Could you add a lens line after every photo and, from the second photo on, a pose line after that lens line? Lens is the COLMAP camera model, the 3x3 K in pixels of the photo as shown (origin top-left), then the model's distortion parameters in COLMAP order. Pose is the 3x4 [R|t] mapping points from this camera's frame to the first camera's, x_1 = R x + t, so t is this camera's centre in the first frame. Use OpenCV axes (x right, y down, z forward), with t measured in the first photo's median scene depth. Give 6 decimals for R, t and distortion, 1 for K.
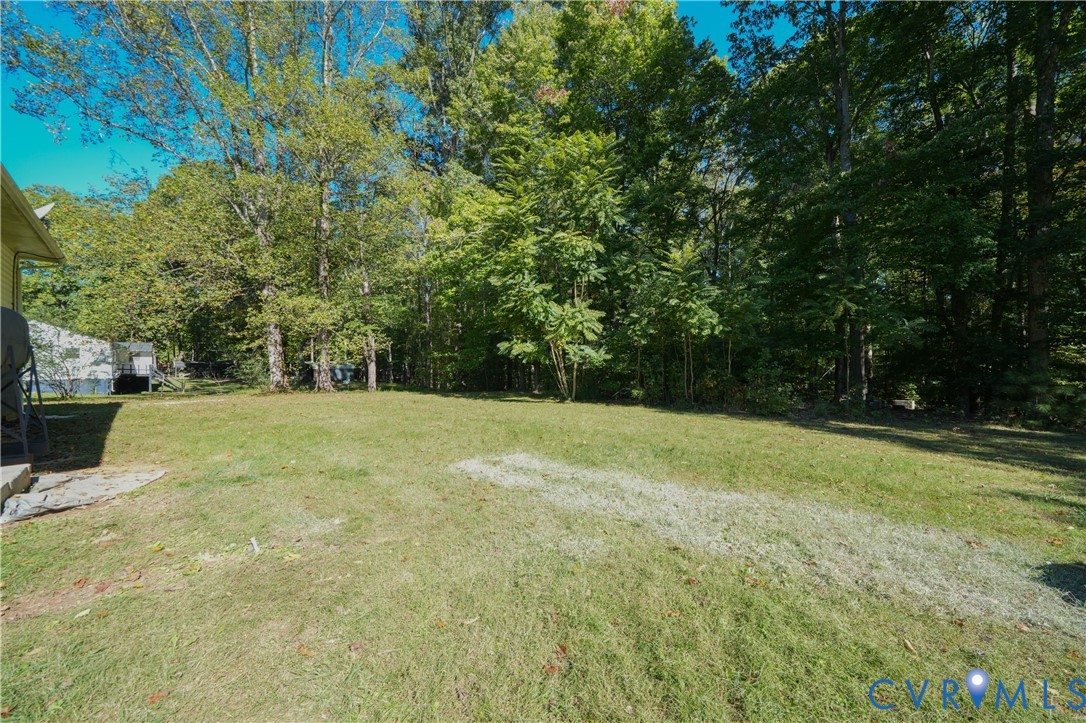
lens RADIAL K [[367.8, 0, 542.5], [0, 367.8, 362.9], [0, 0, 1]] dist [-0.000081, -0.000001]
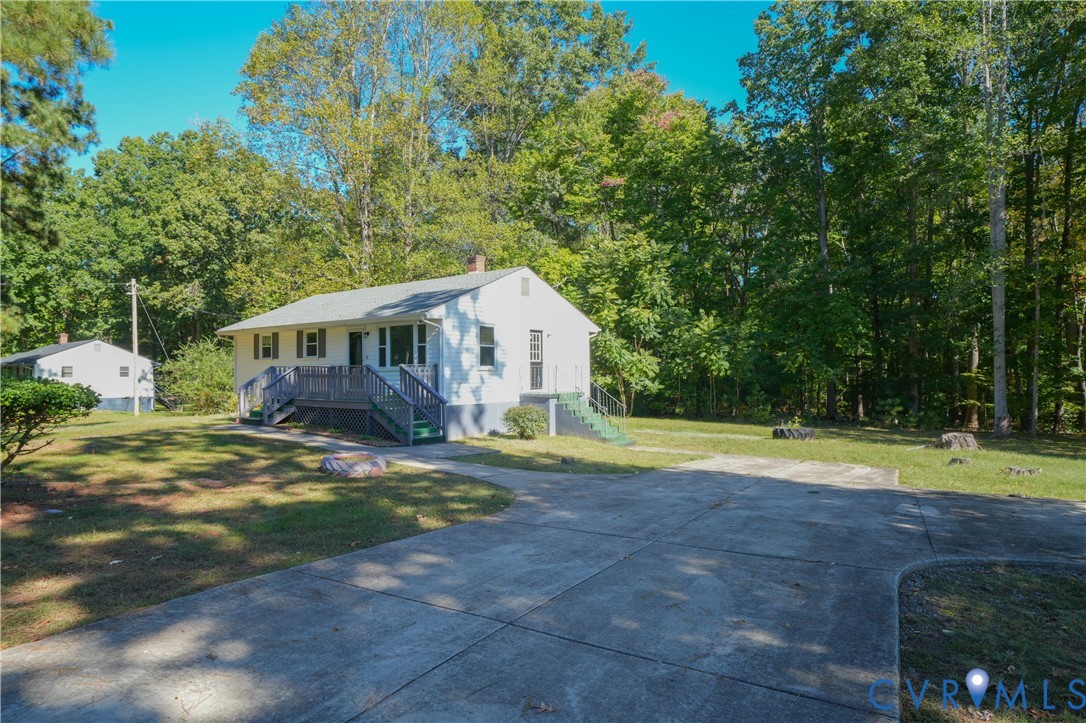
lens RADIAL K [[629.6, 0, 541.9], [0, 629.6, 362.3], [0, 0, 1]] dist [0.001687, -0.000252]
pose [[0.994722, 0.002020, 0.102583, -0.600780], [-0.002105, 0.999998, 0.000721, -0.123236], [-0.102581, -0.000933, 0.994724, -1.597885]]
